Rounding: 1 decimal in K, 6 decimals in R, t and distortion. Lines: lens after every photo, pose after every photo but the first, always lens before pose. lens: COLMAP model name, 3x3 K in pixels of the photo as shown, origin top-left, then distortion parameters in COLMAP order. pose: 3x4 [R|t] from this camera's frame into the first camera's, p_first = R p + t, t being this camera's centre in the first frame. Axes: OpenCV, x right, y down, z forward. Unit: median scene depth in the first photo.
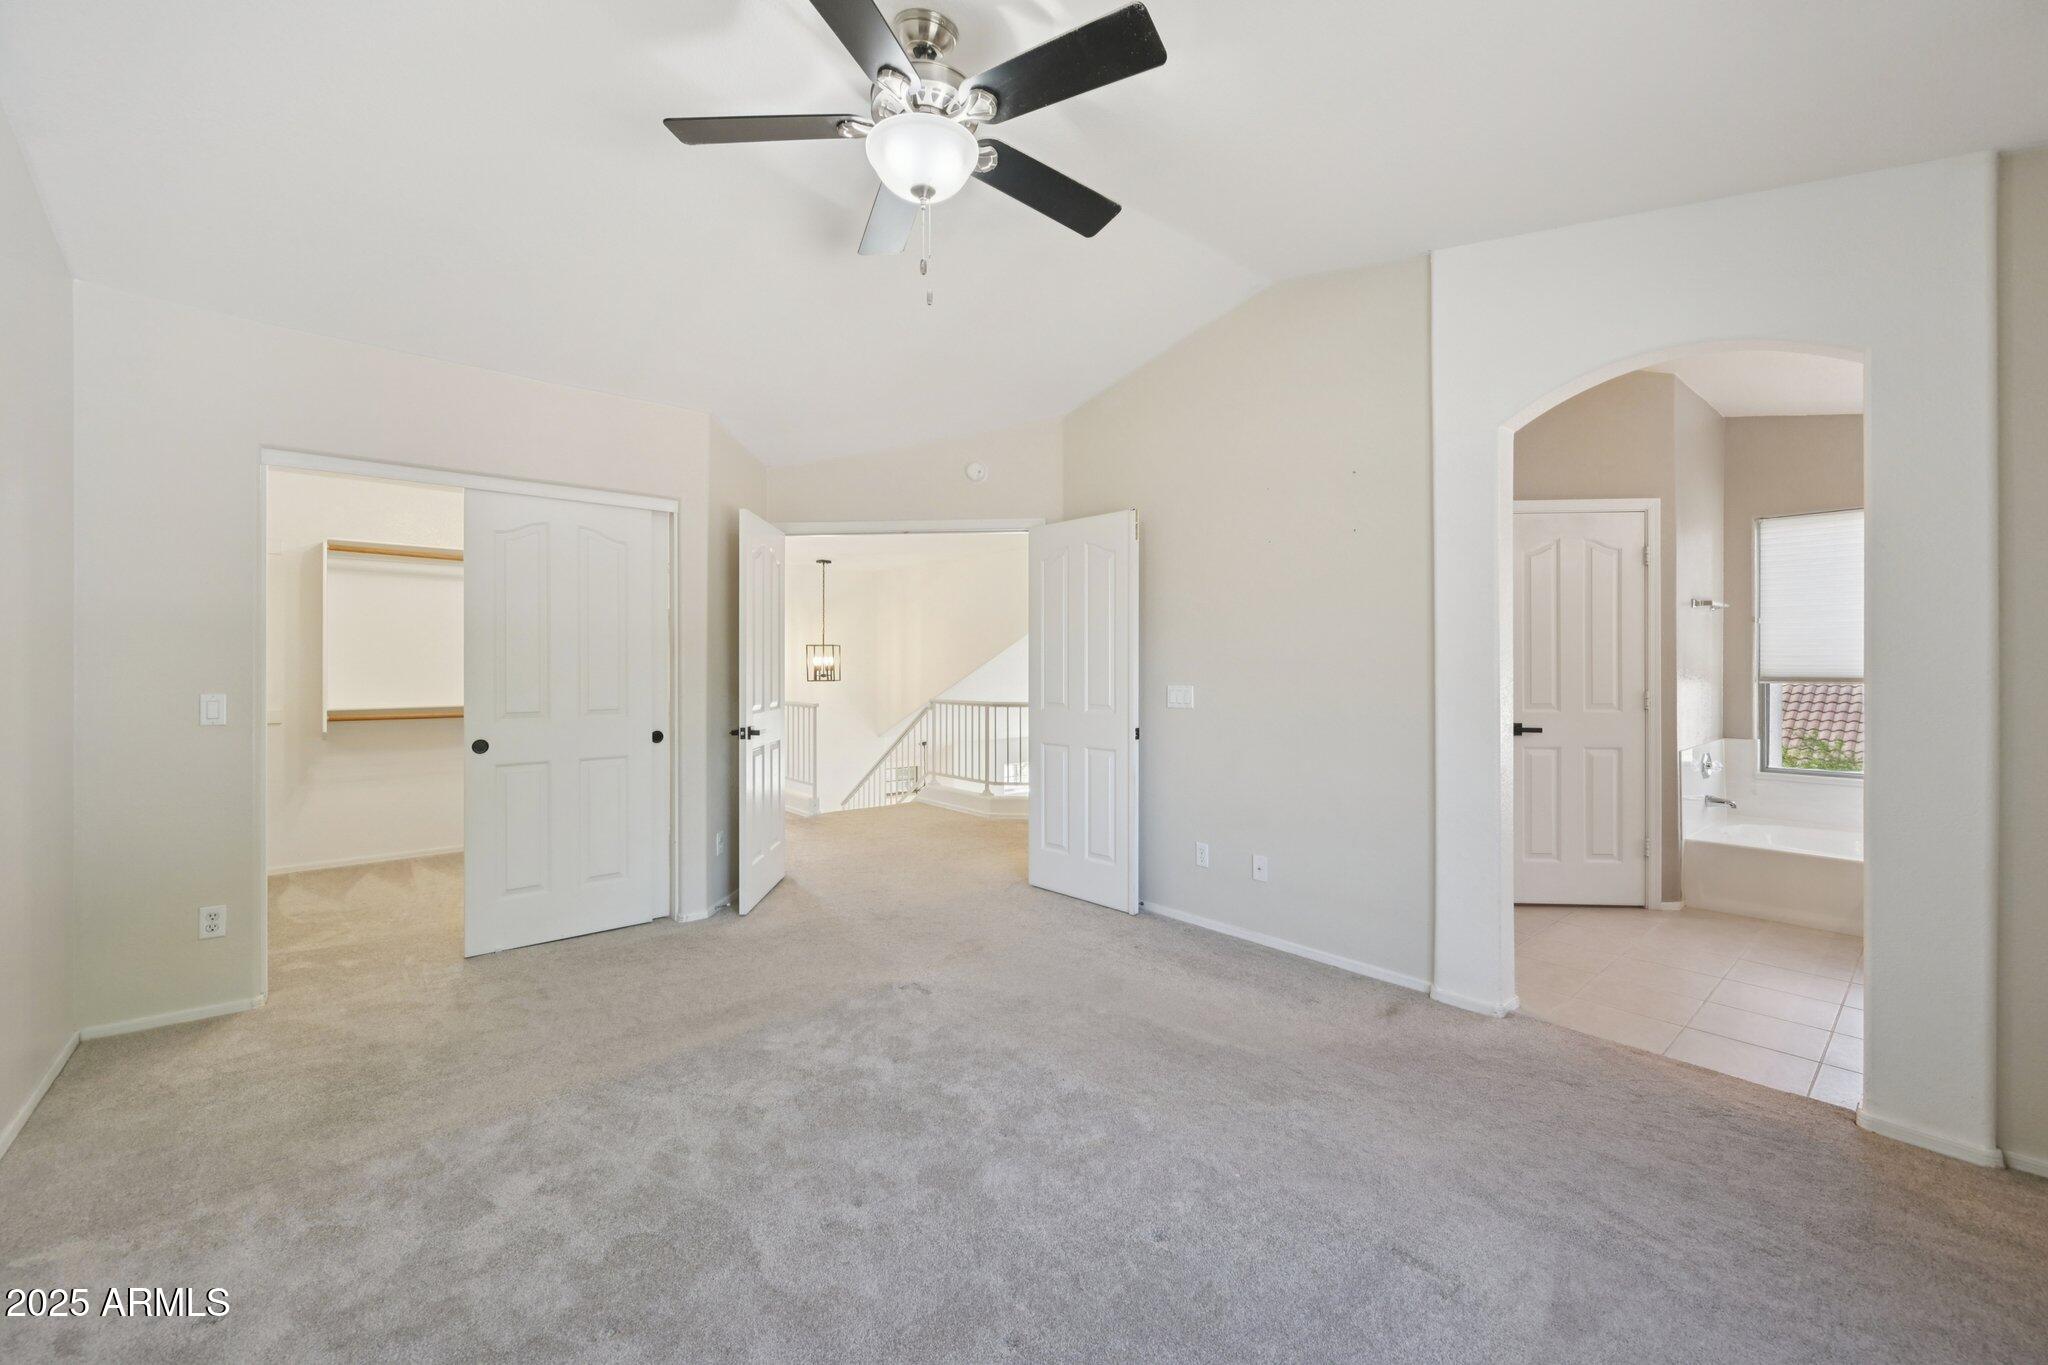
lens RADIAL K [[799.1, 0, 1031.5], [0, 799.1, 666.2], [0, 0, 1]] dist [-0.000460, -0.000019]
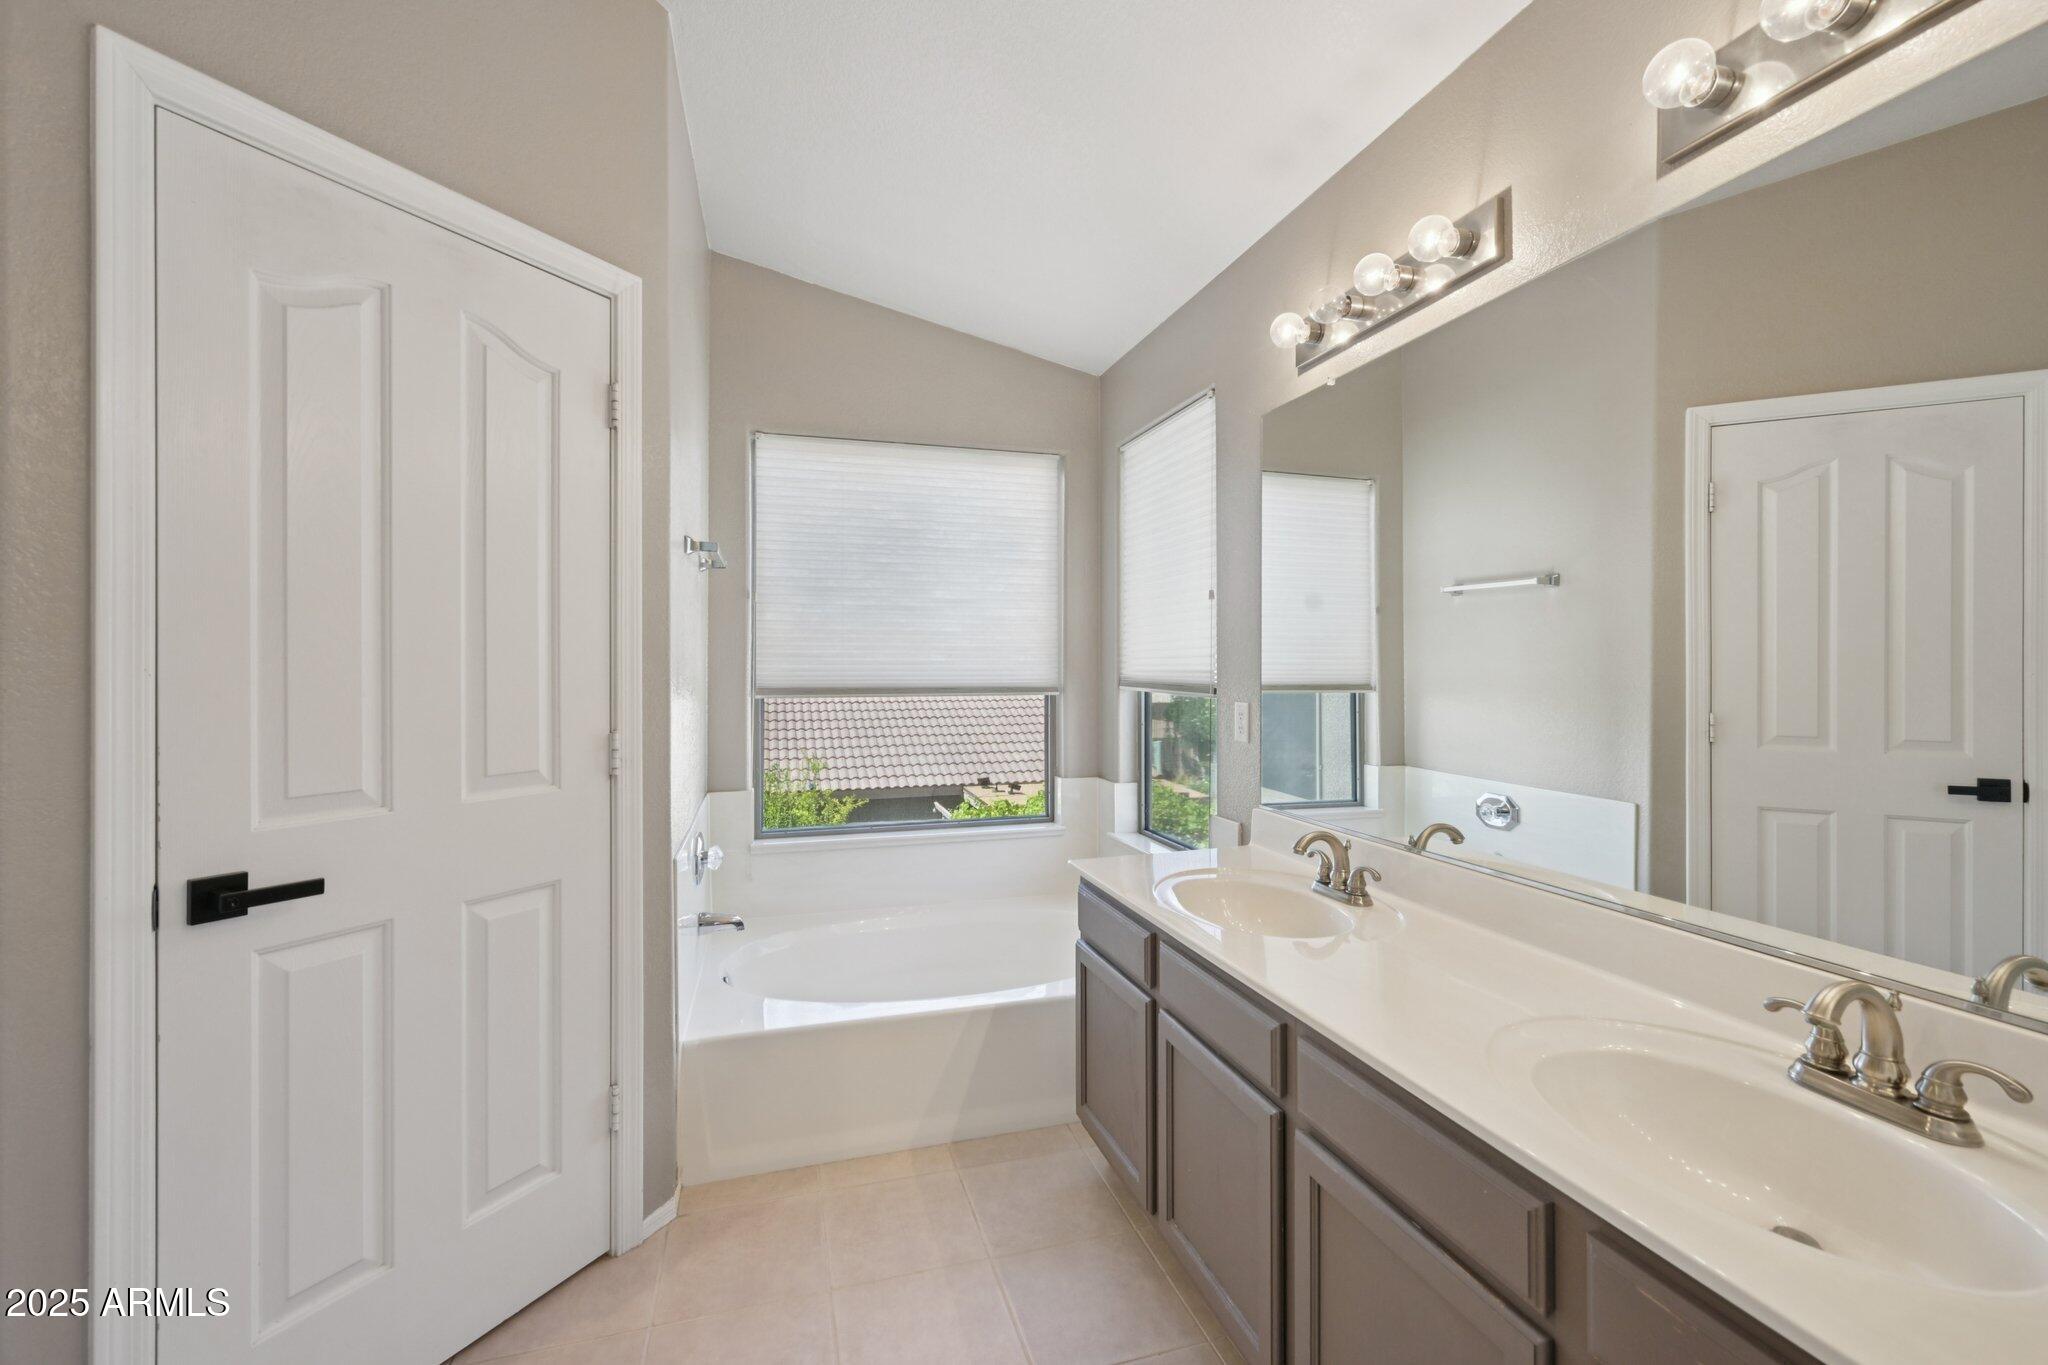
lens RADIAL K [[858.1, 0, 1024.9], [0, 858.1, 666.5], [0, 0, 1]] dist [0.000661, 0.000142]
pose [[0.398360, 0.001628, 0.917228, 0.441561], [-0.000753, 0.999999, -0.001448, -0.002123], [-0.917229, -0.000114, 0.398361, 0.619989]]
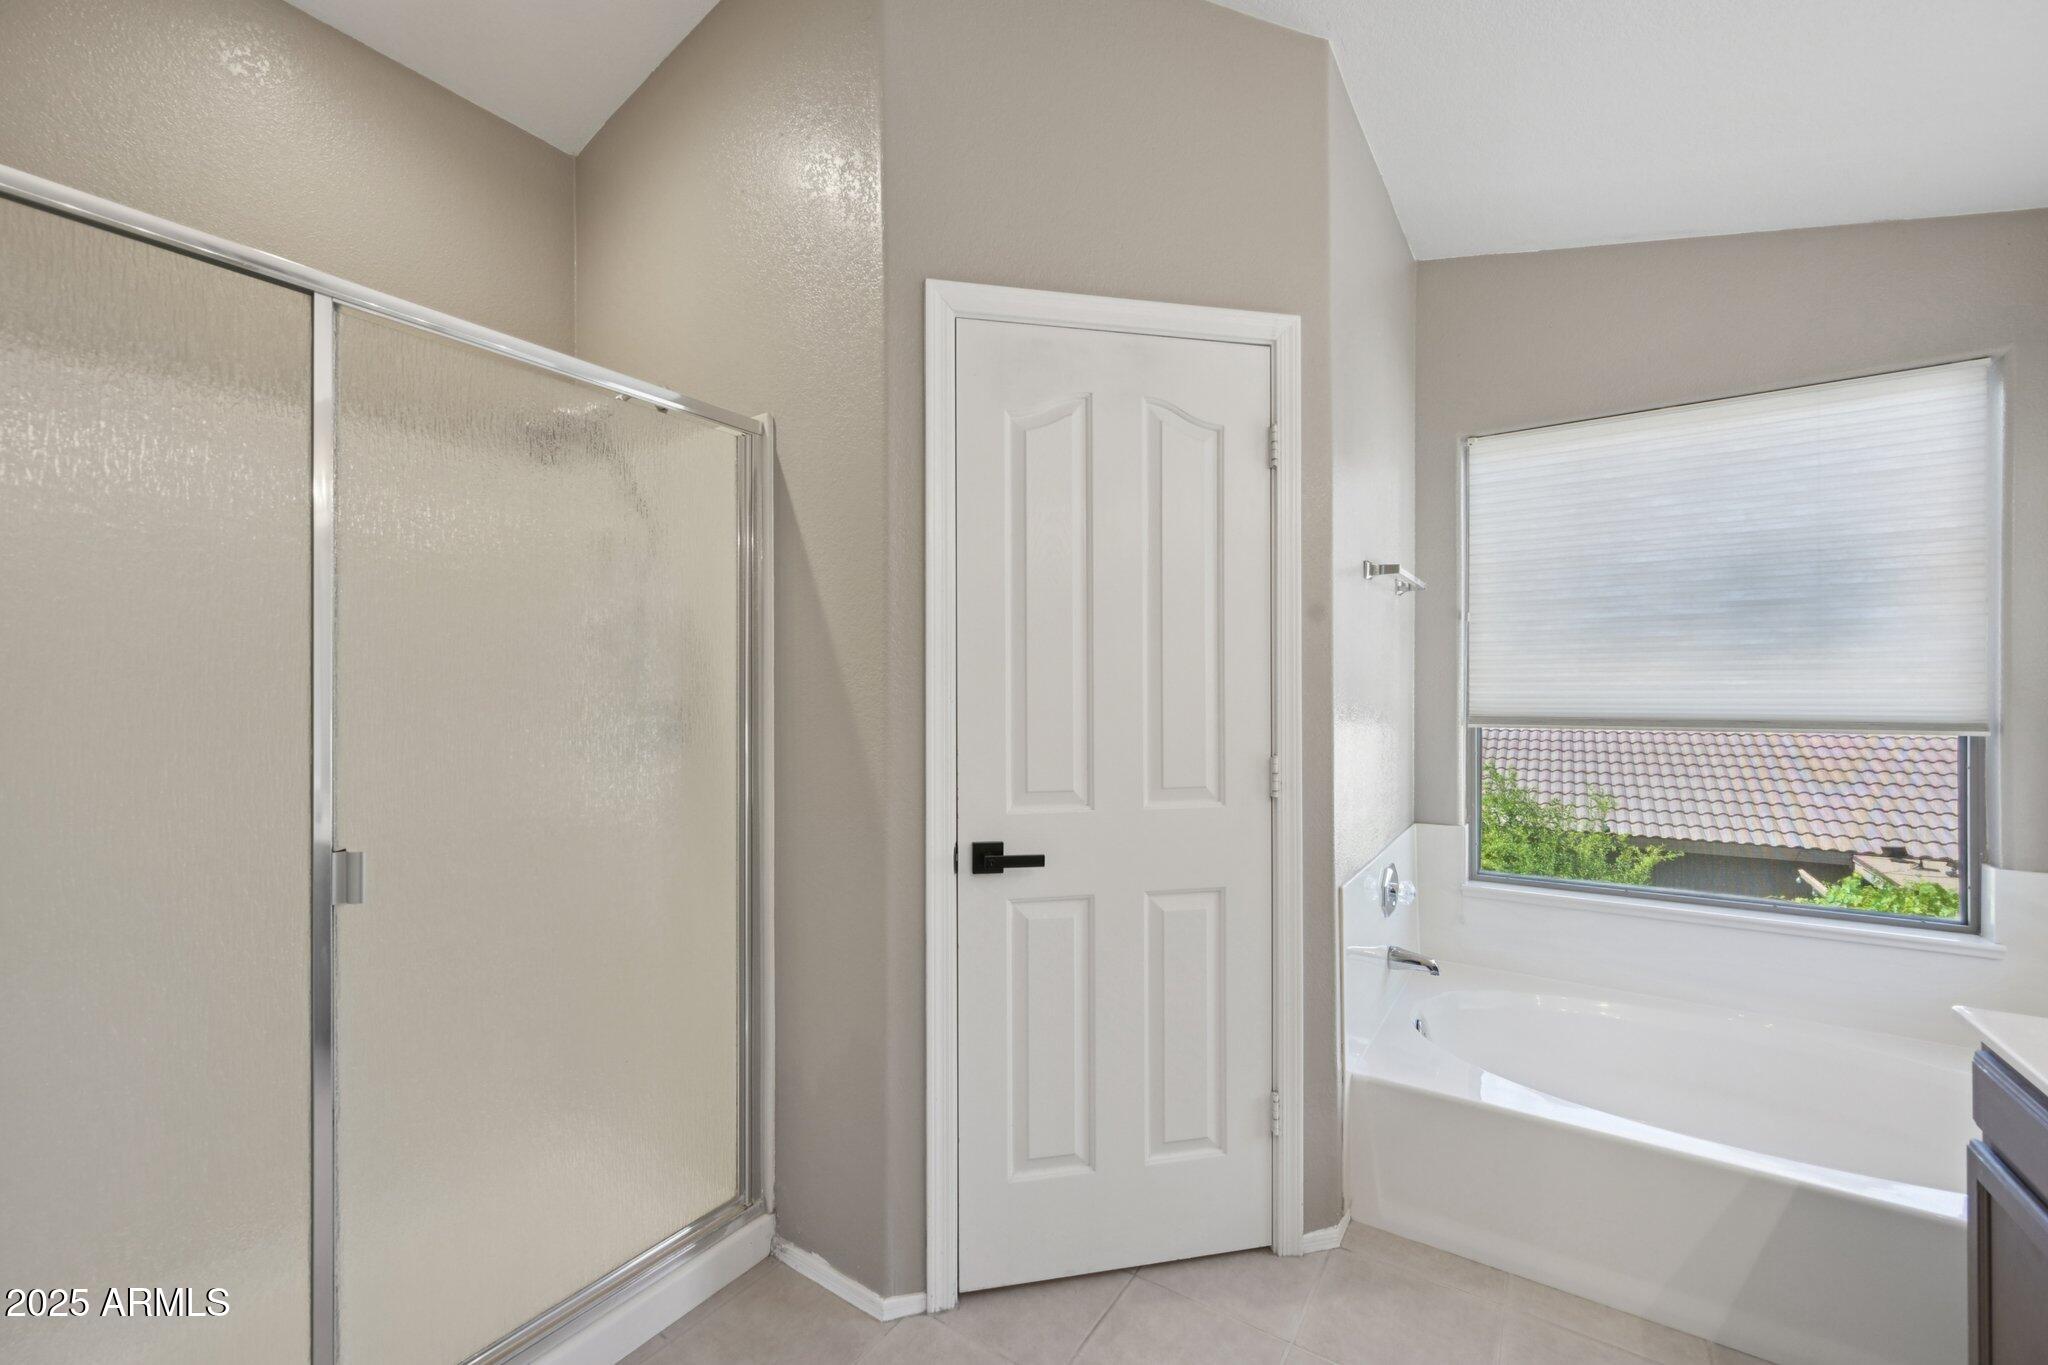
lens RADIAL K [[807.2, 0, 1021.4], [0, 807.2, 693.2], [0, 0, 1]] dist [-0.001390, 0.000122]
pose [[0.962732, -0.001924, 0.270451, 0.512280], [0.001808, 0.999998, 0.000680, -0.003674], [-0.270452, -0.000165, 0.962733, 0.606127]]
